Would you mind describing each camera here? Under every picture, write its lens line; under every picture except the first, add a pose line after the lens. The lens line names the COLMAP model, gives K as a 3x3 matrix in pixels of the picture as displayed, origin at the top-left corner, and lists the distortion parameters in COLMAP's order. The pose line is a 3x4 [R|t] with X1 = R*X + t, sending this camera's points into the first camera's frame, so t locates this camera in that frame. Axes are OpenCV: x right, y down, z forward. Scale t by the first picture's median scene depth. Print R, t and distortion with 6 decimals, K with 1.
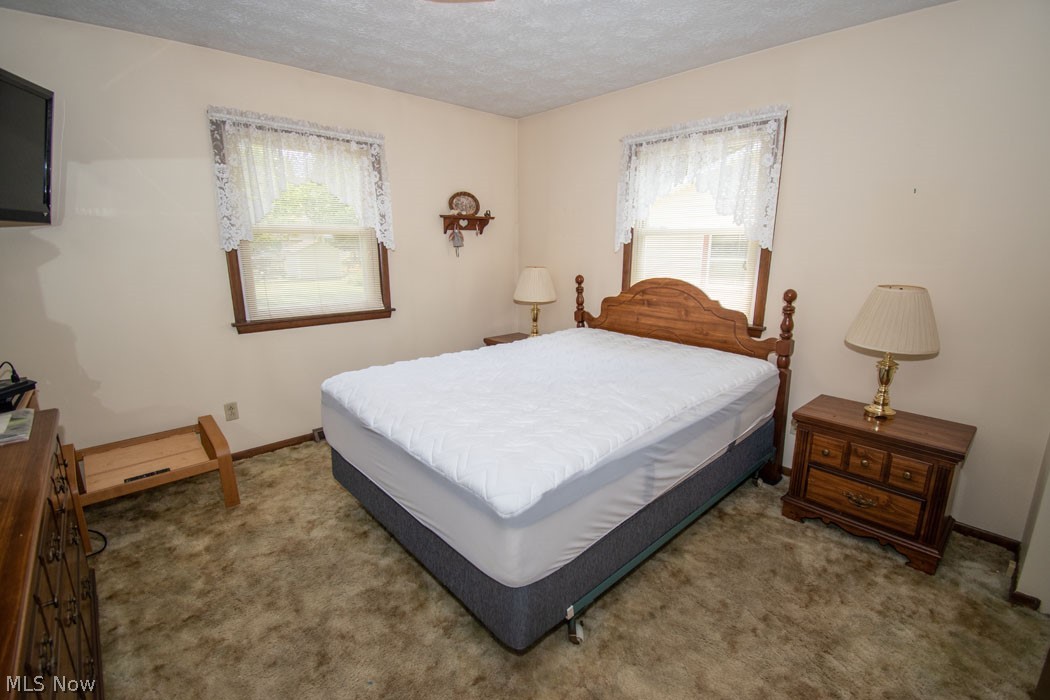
lens RADIAL K [[470.0, 0, 525.0], [0, 470.0, 350.0], [0, 0, 1]] dist [0.016383, -0.022597]
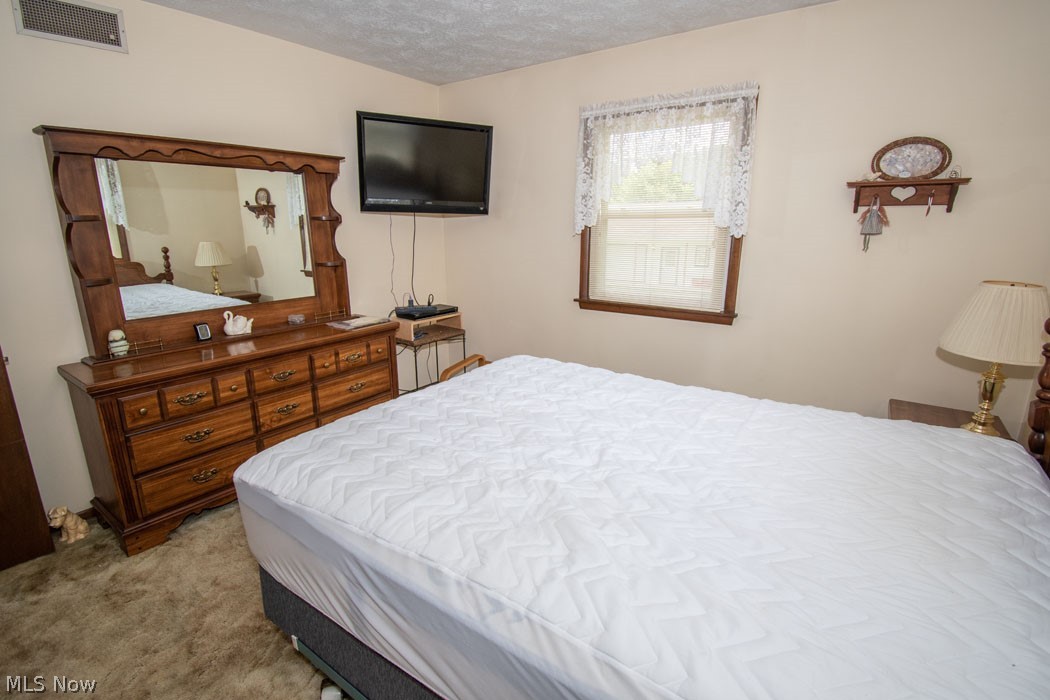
lens RADIAL K [[470.0, 0, 525.0], [0, 470.0, 350.0], [0, 0, 1]] dist [0.016383, -0.022597]
pose [[0.218658, 0.242854, -0.945098, 0.383016], [-0.216755, 0.956426, 0.195616, -0.108506], [0.951423, 0.162081, 0.261770, 0.483603]]
